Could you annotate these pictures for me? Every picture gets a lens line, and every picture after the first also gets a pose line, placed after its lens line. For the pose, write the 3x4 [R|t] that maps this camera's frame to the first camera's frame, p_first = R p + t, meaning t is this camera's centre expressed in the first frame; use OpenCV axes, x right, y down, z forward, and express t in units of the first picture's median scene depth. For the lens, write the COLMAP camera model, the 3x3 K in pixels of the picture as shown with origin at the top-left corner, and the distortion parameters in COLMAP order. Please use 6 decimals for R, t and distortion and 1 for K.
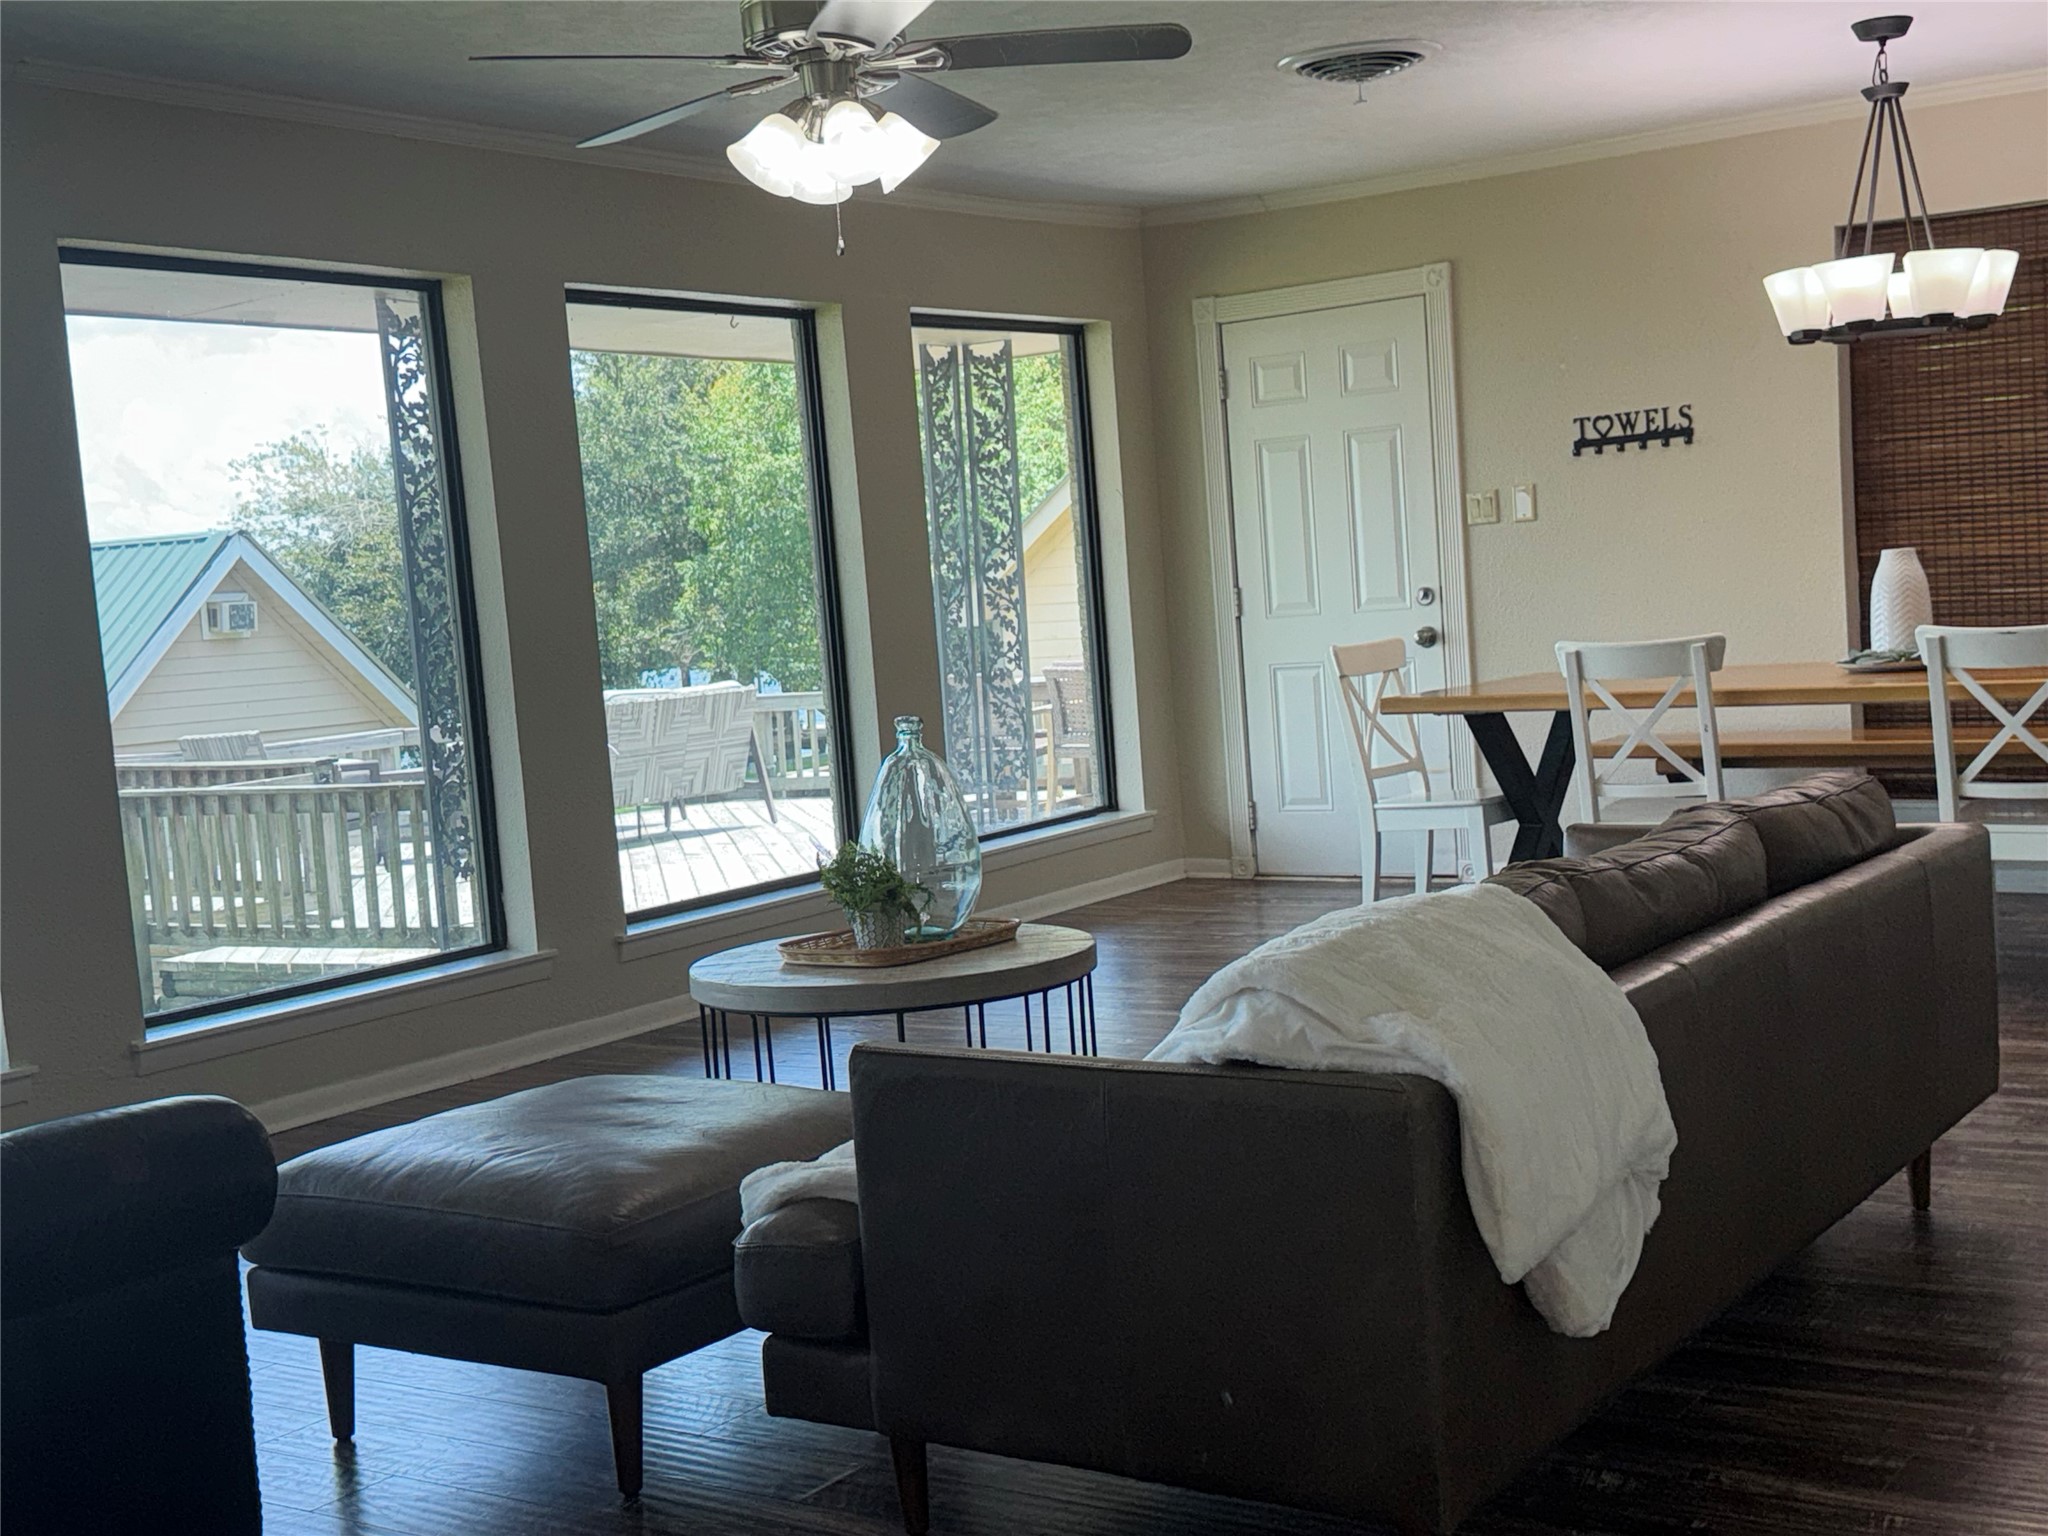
lens RADIAL K [[2491.1, 0, 1024.9], [0, 2491.1, 772.7], [0, 0, 1]] dist [0.035064, 0.000000]
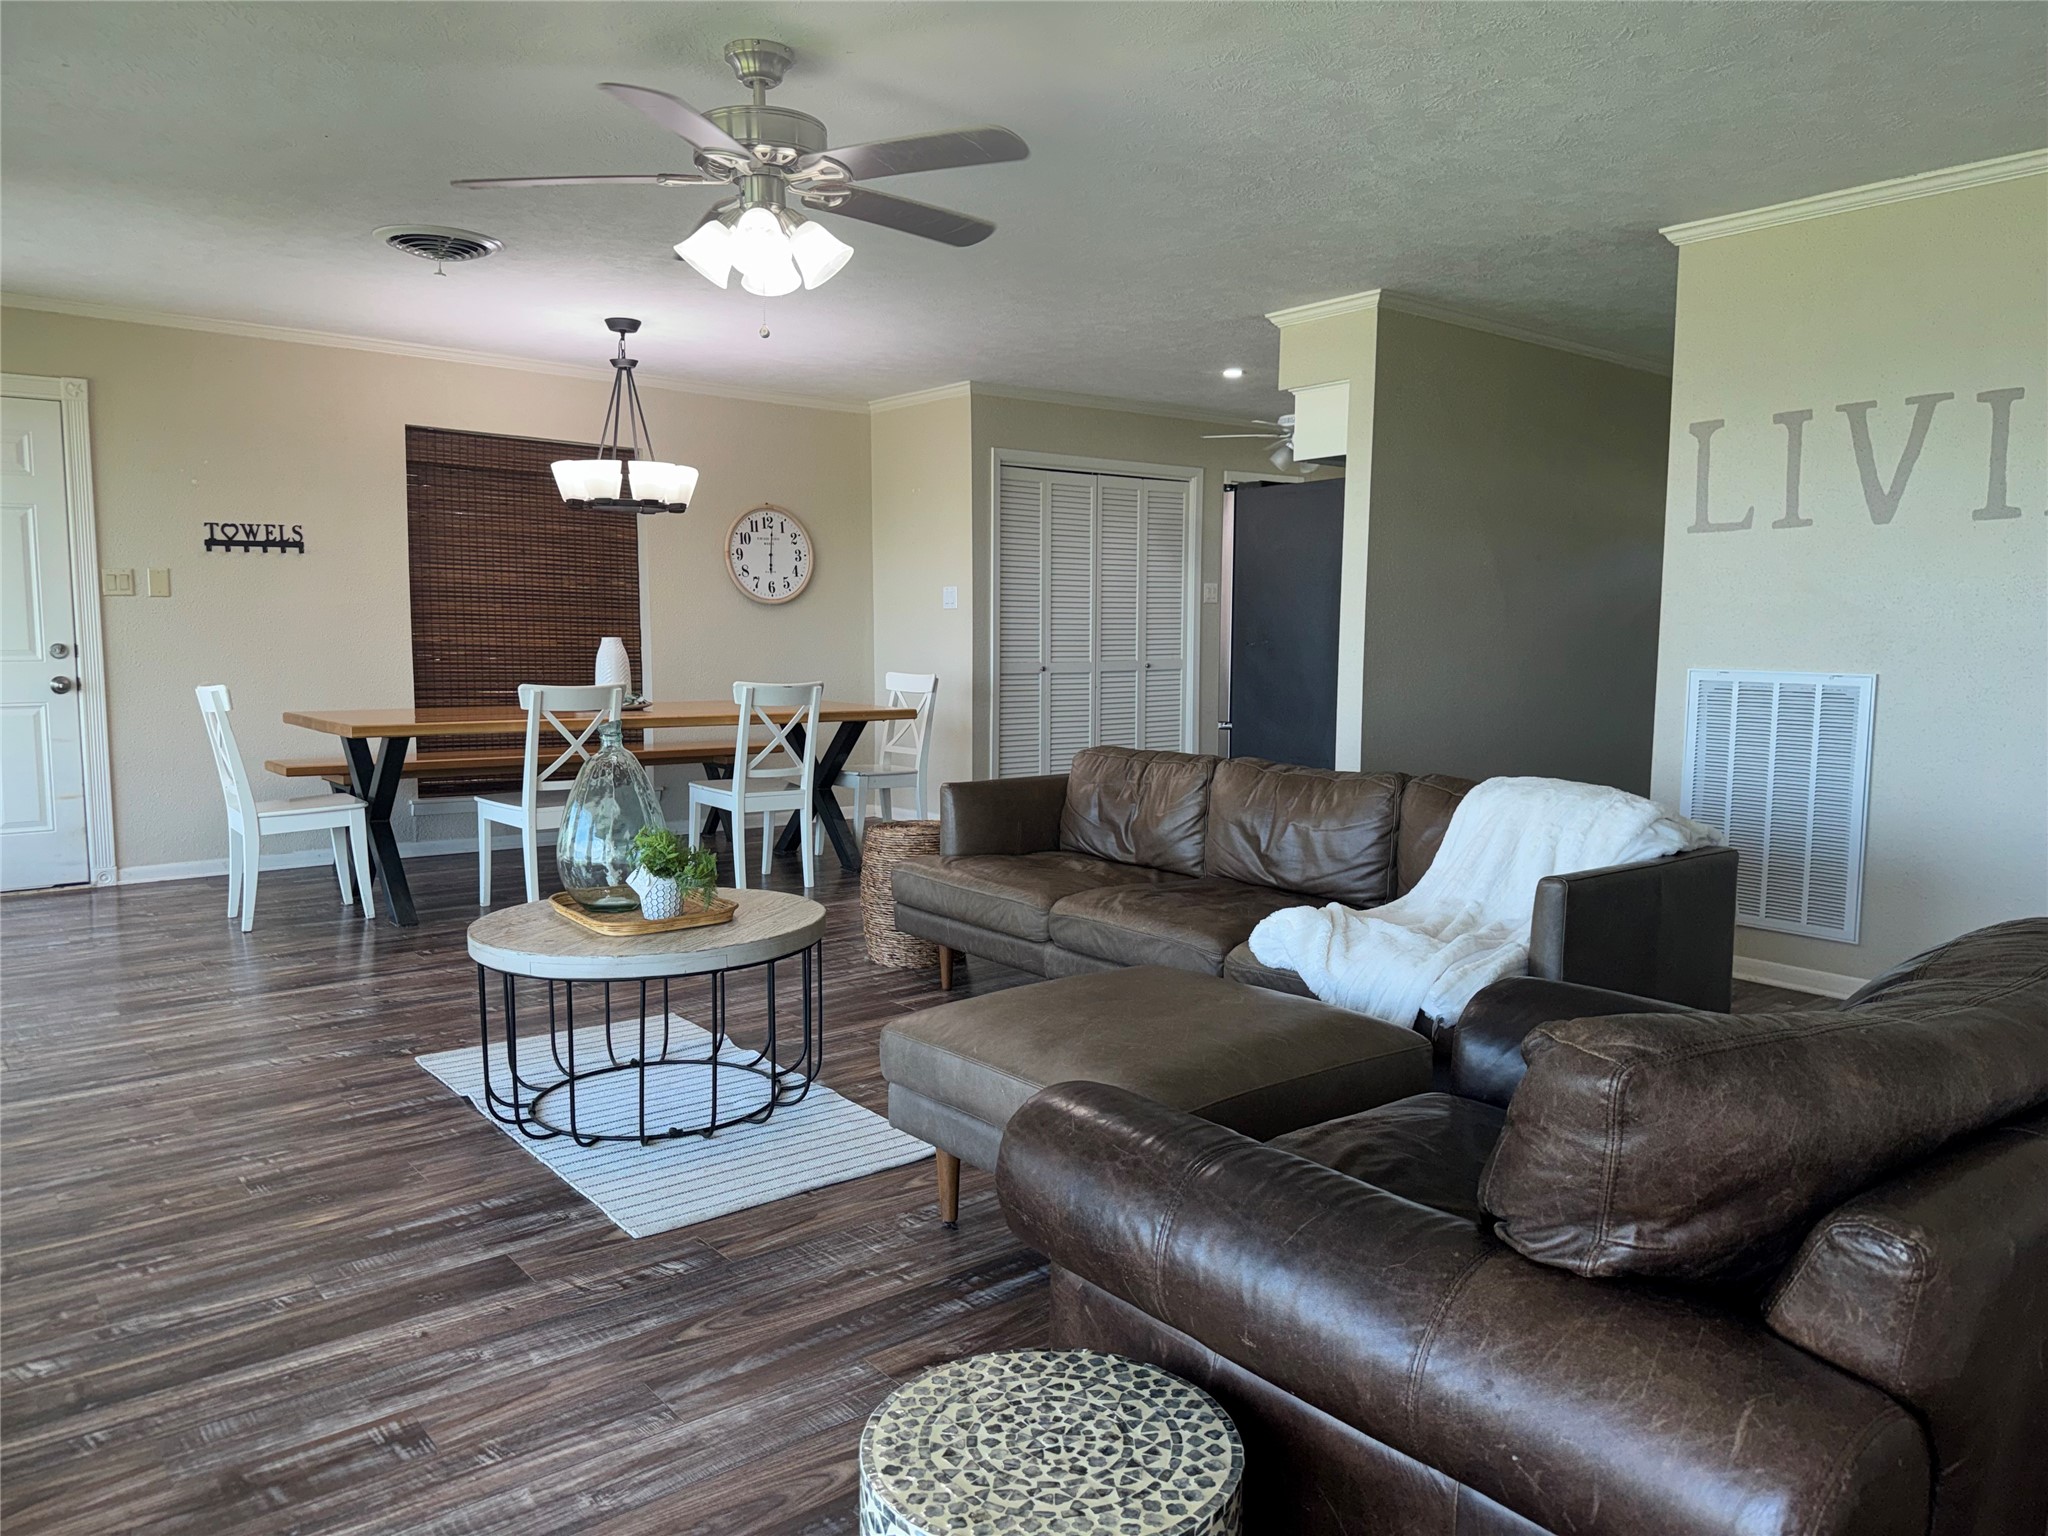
lens RADIAL K [[1430.7, 0, 1025.3], [0, 1430.7, 762.9], [0, 0, 1]] dist [-0.000441, -0.000400]
pose [[0.263012, -0.020557, 0.964573, -0.401673], [0.048503, 0.998791, 0.008060, -0.000080], [-0.963573, 0.044665, 0.263691, 0.393476]]
